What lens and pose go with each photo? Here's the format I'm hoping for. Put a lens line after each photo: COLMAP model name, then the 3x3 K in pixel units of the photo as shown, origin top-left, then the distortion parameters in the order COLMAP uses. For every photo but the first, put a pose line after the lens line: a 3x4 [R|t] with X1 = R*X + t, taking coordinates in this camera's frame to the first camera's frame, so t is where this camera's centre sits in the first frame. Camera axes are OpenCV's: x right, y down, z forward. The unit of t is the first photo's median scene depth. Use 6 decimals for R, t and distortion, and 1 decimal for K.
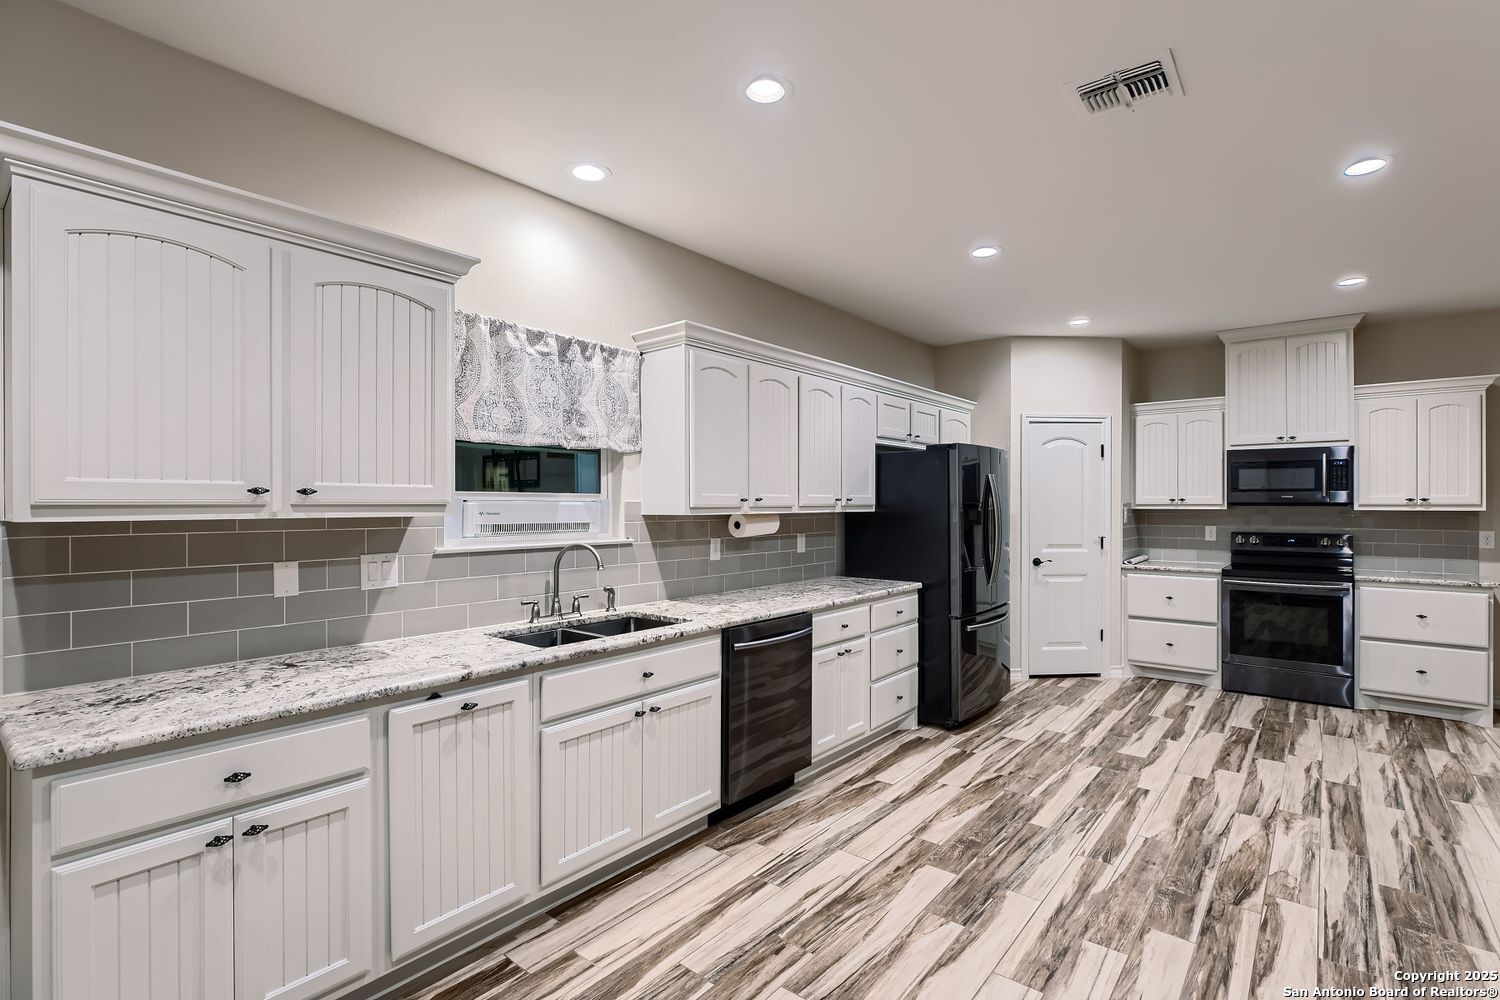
lens RADIAL K [[677.3, 0, 761.7], [0, 677.3, 504.7], [0, 0, 1]] dist [-0.002765, -0.000150]
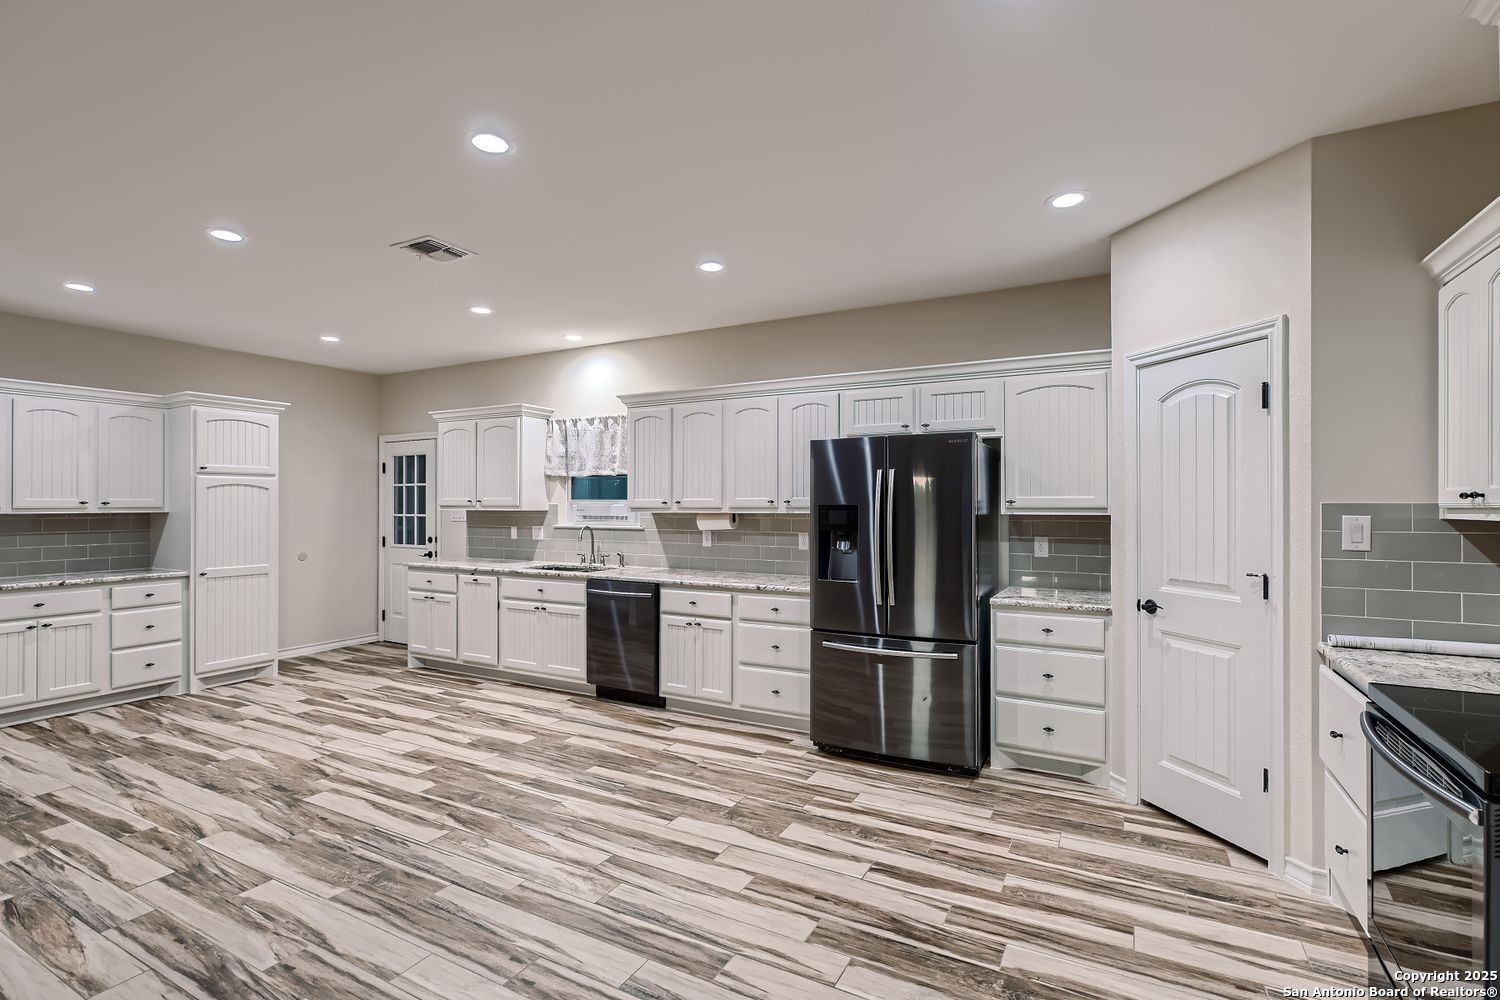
lens RADIAL K [[677.3, 0, 763.8], [0, 677.3, 504.5], [0, 0, 1]] dist [-0.002765, -0.000150]
pose [[0.223687, -0.000147, -0.974661, 1.516168], [-0.000793, 1.000000, -0.000333, -0.003327], [0.974661, 0.000847, 0.223687, 0.935419]]
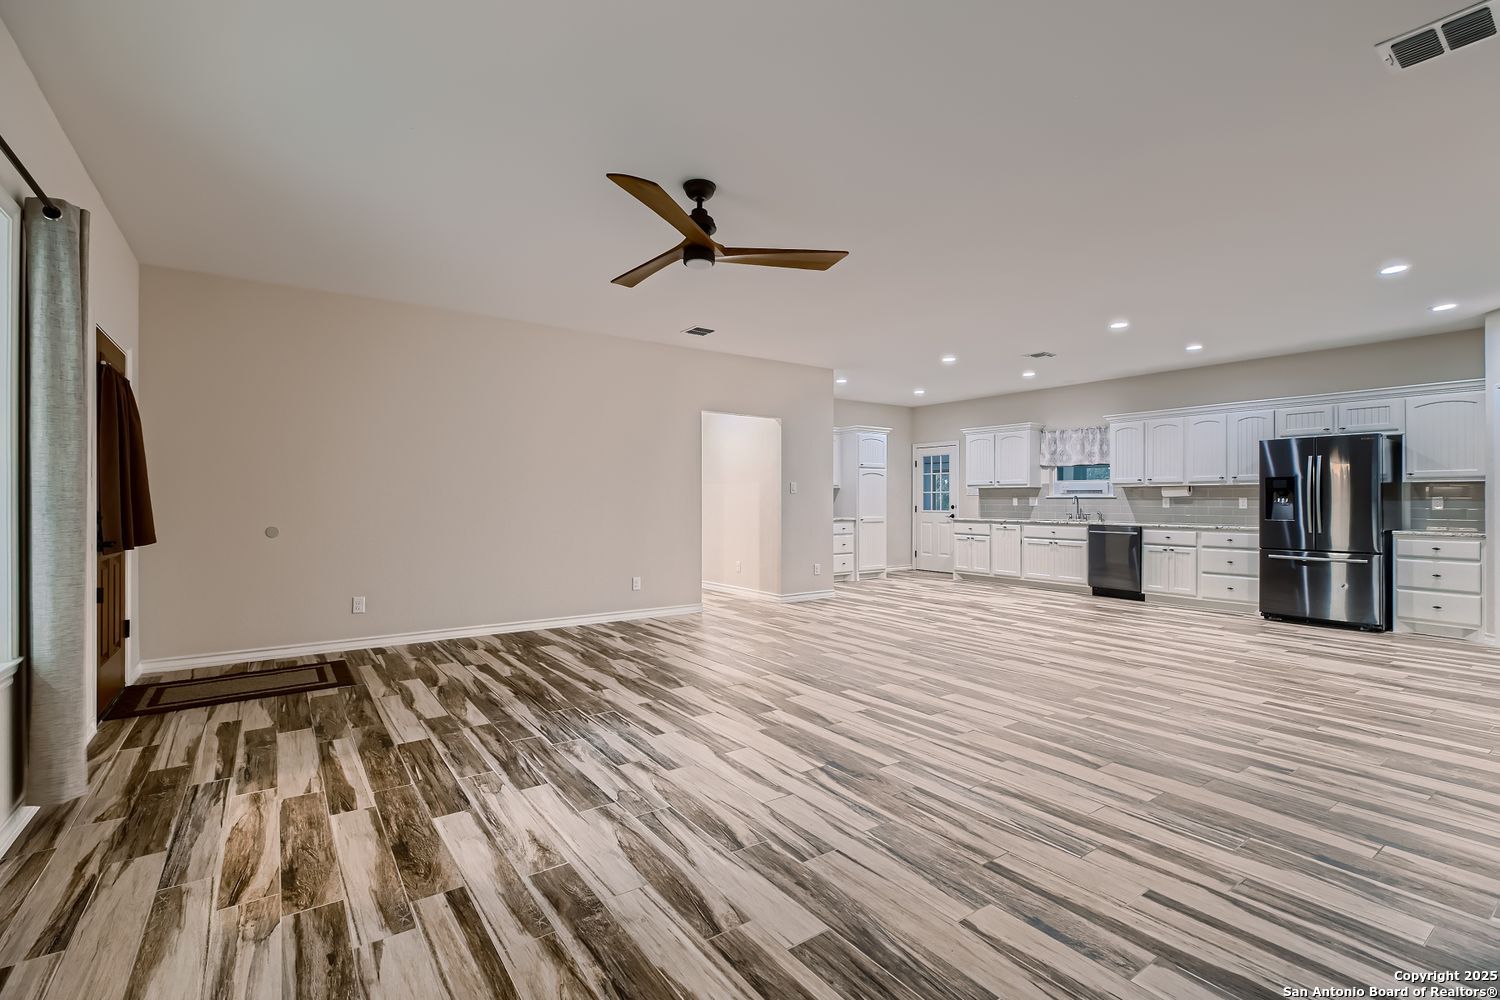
lens RADIAL K [[677.3, 0, 755.7], [0, 677.3, 499.3], [0, 0, 1]] dist [-0.002765, -0.000150]
pose [[-0.237164, -0.000366, -0.971470, 2.774300], [-0.002525, 0.999997, 0.000240, 0.067601], [0.971466, 0.002509, -0.237164, 0.264869]]
